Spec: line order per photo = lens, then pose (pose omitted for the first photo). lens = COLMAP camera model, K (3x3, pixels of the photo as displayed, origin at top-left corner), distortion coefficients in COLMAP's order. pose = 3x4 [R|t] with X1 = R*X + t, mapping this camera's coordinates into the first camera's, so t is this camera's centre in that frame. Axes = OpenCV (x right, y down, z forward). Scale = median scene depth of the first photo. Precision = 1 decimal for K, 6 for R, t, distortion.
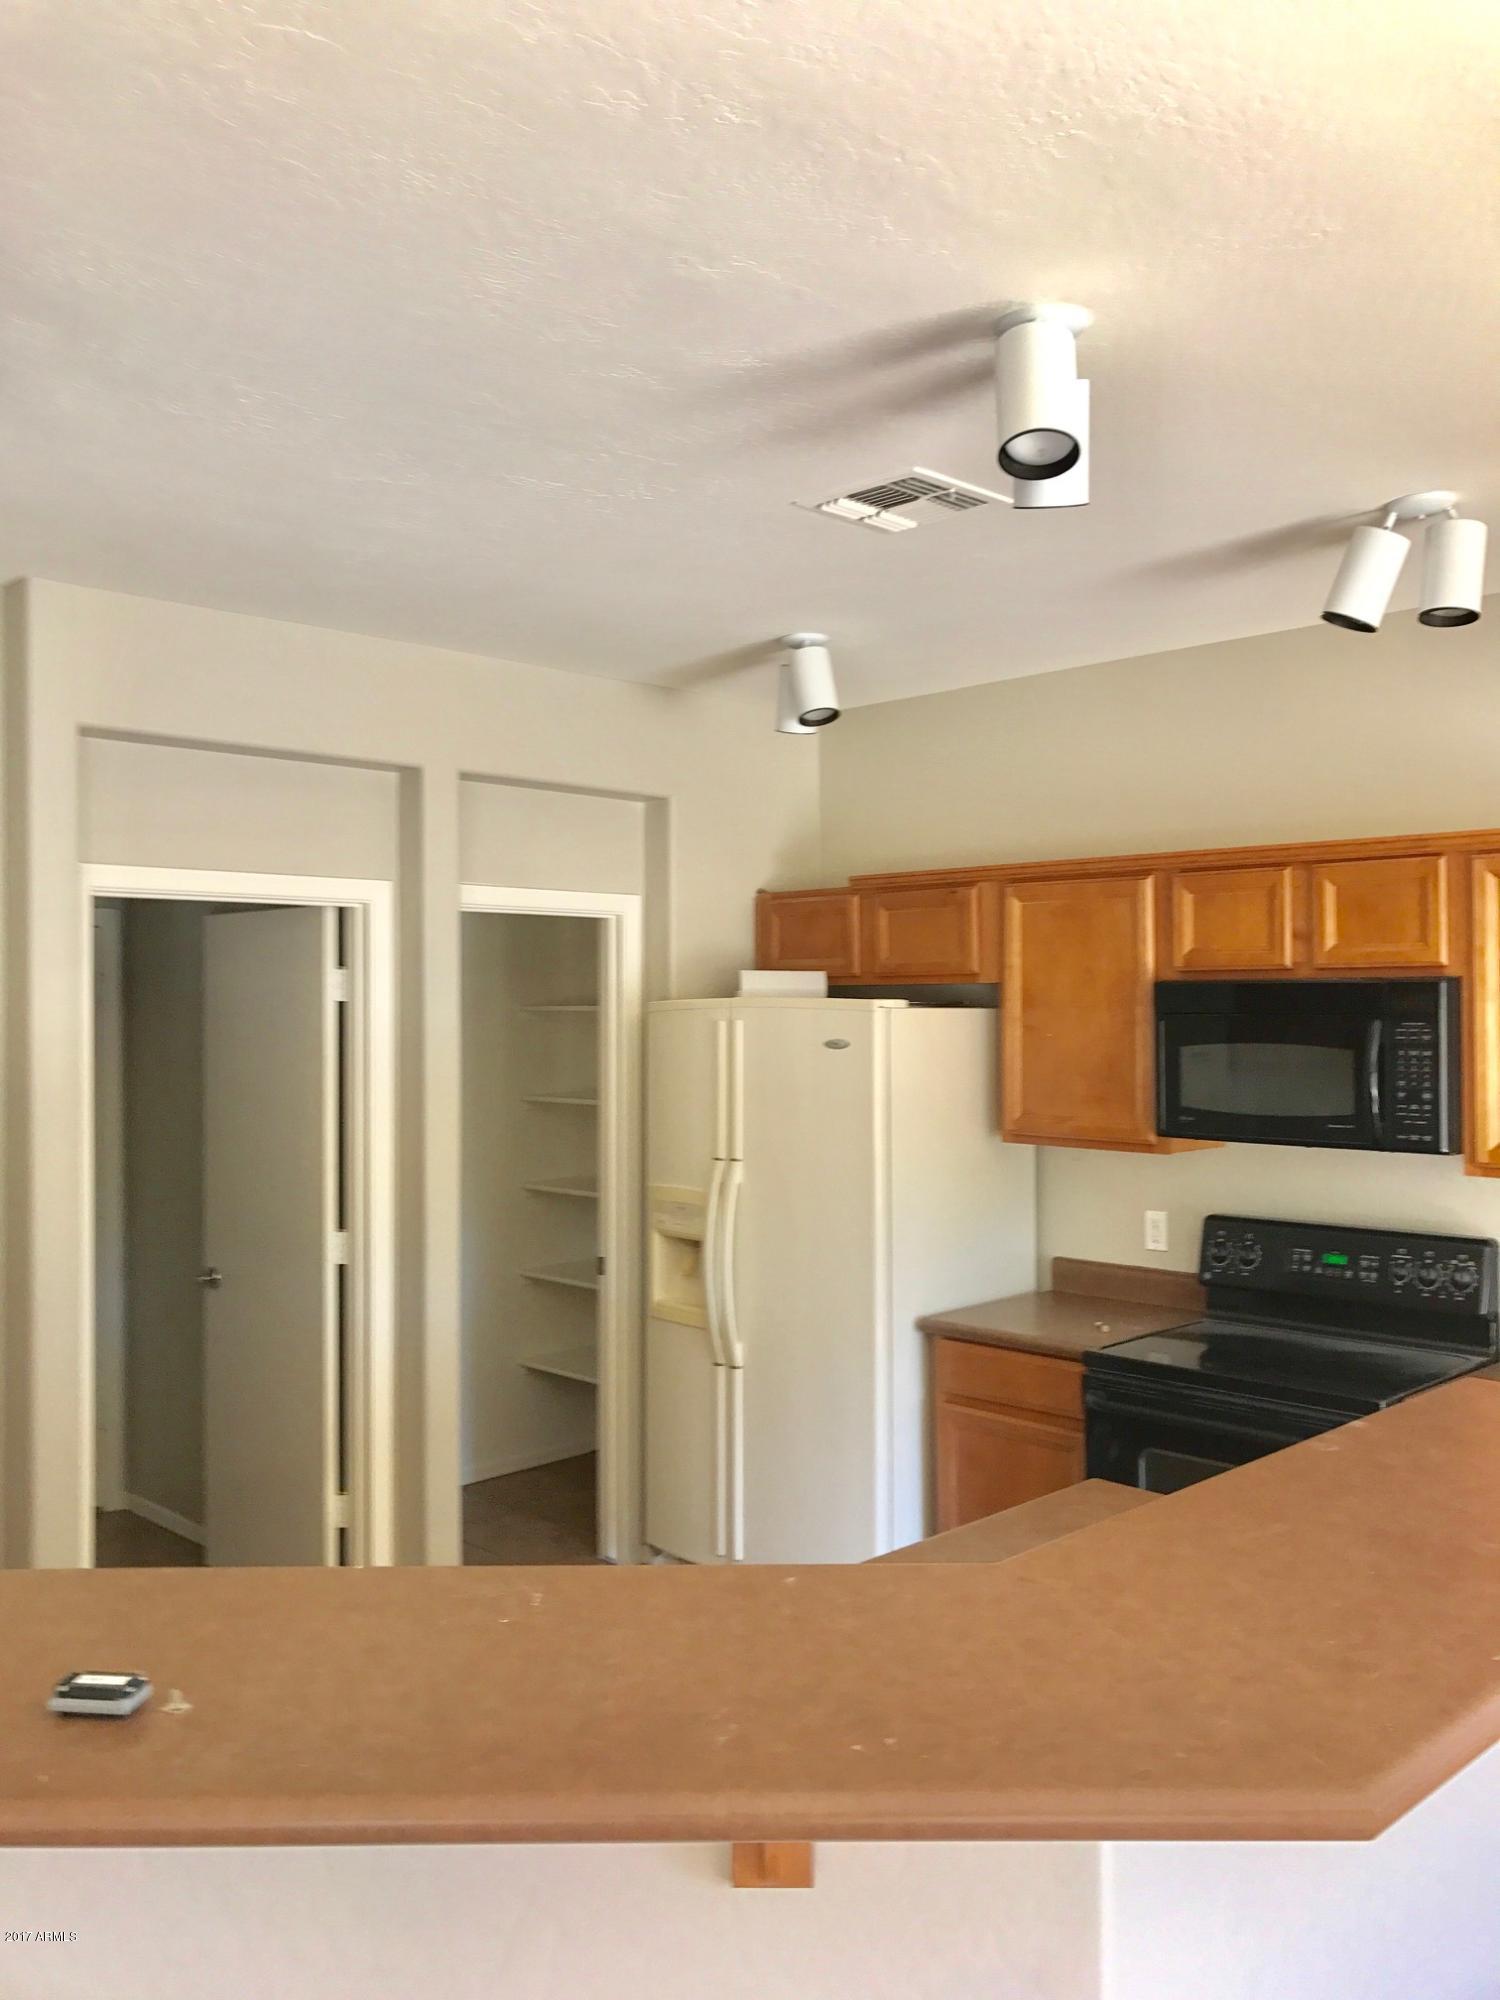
lens RADIAL K [[1653.6, 0, 732.3], [0, 1653.6, 1011.4], [0, 0, 1]] dist [0.016121, -0.007357]
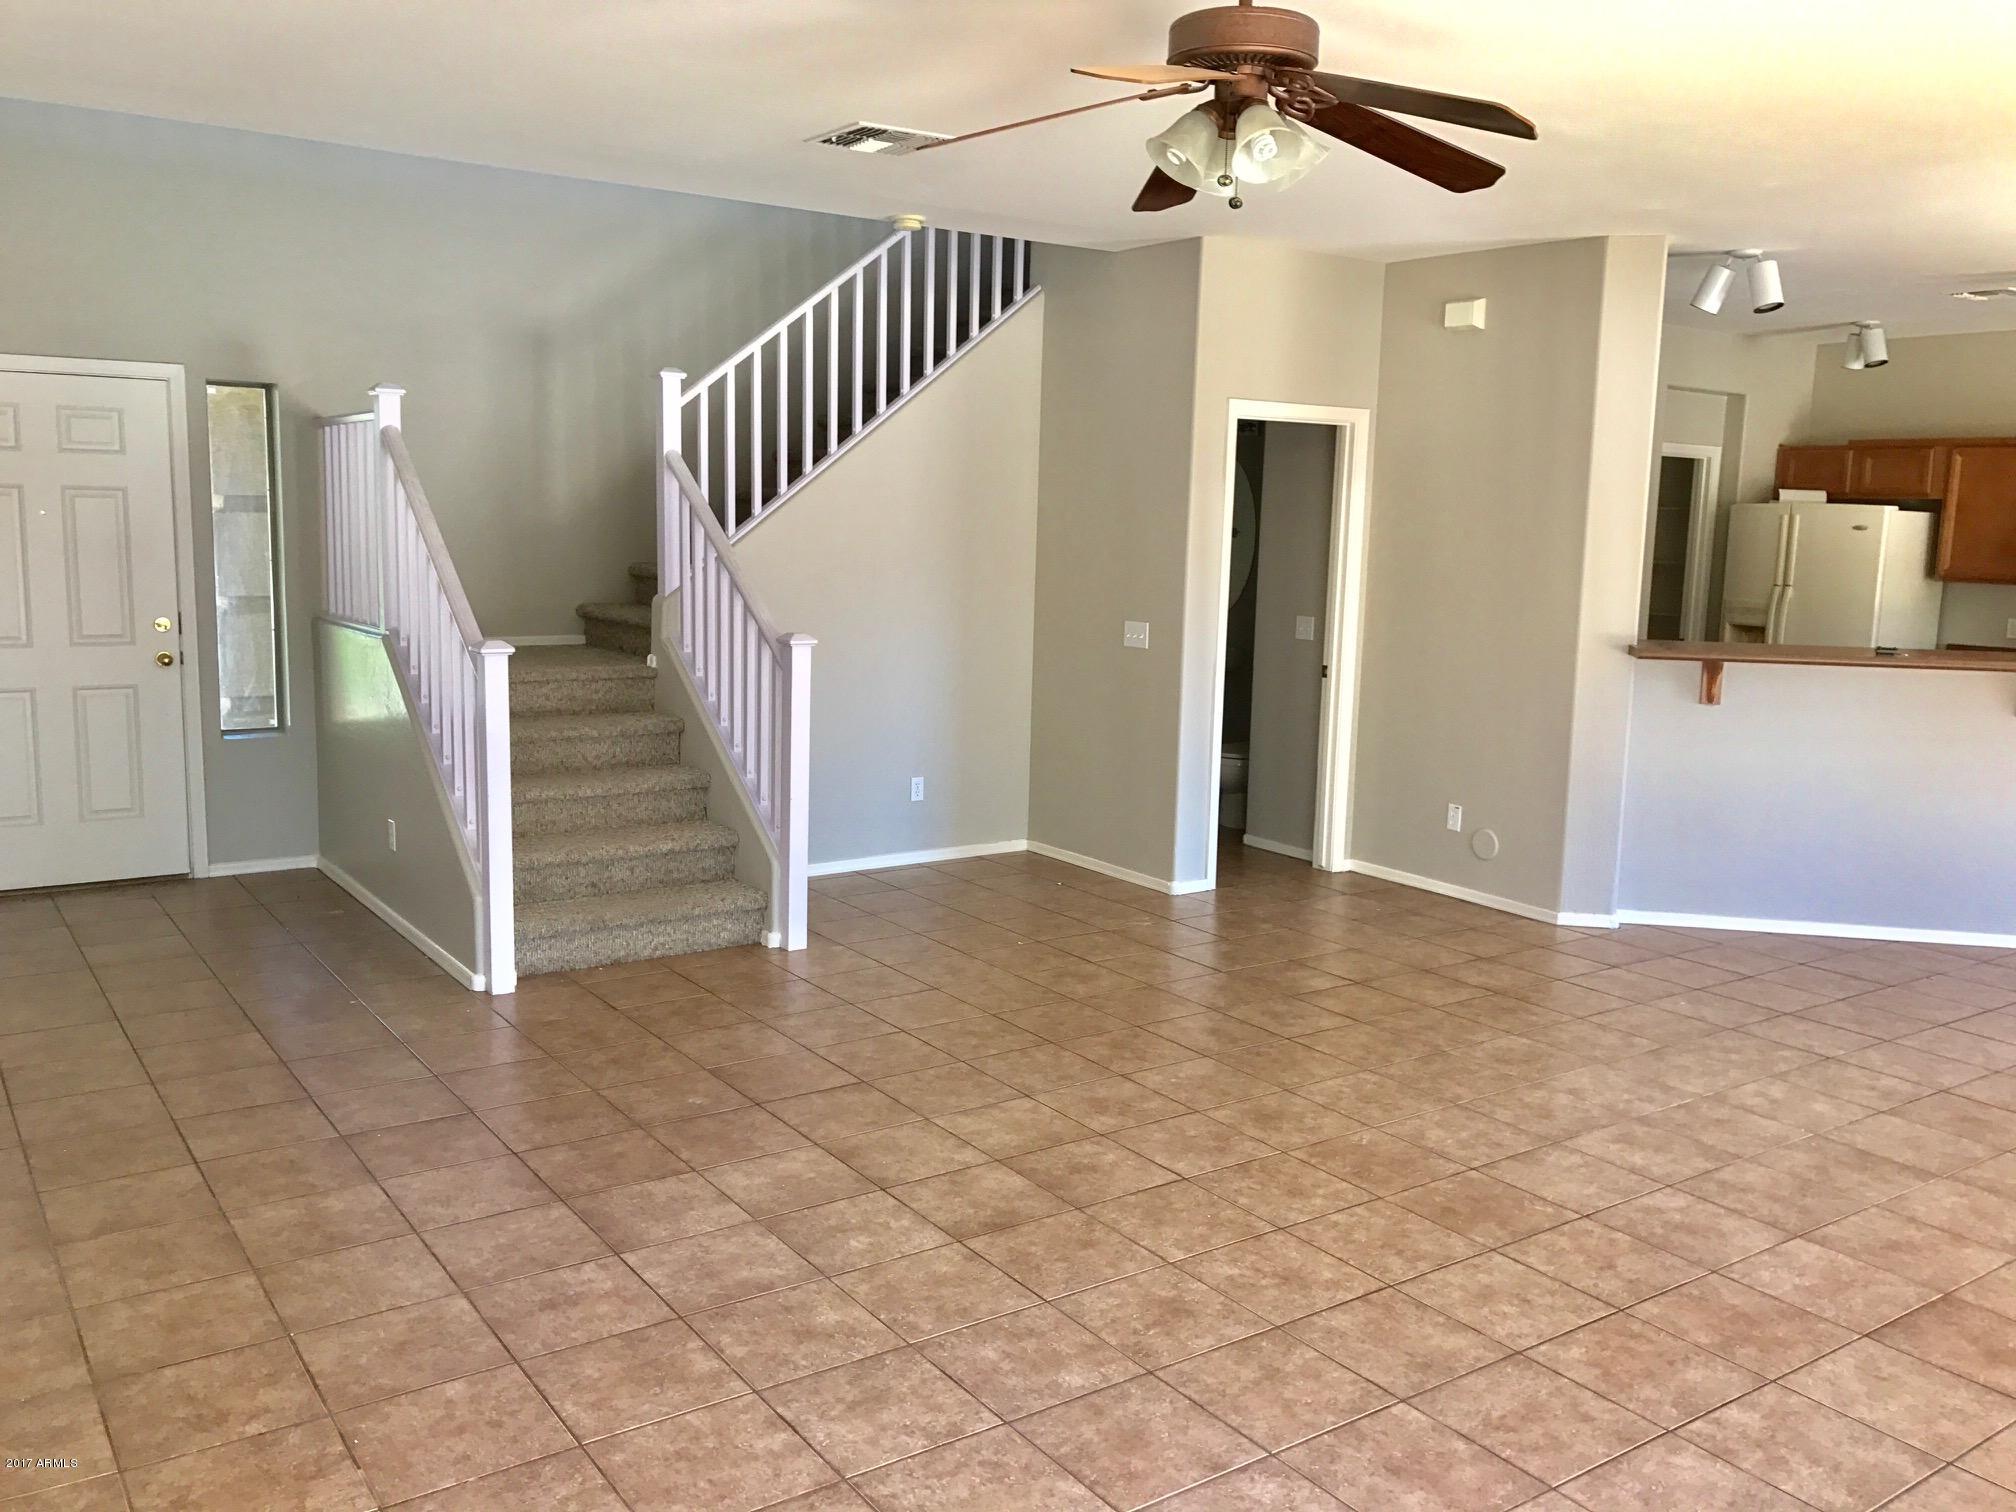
lens RADIAL K [[1666.8, 0, 1007.2], [0, 1666.8, 760.1], [0, 0, 1]] dist [0.016121, -0.007357]
pose [[0.986004, 0.055400, -0.157249, -0.604094], [-0.032209, 0.988706, 0.146365, 0.033774], [0.163581, -0.139252, 0.976652, -1.162268]]
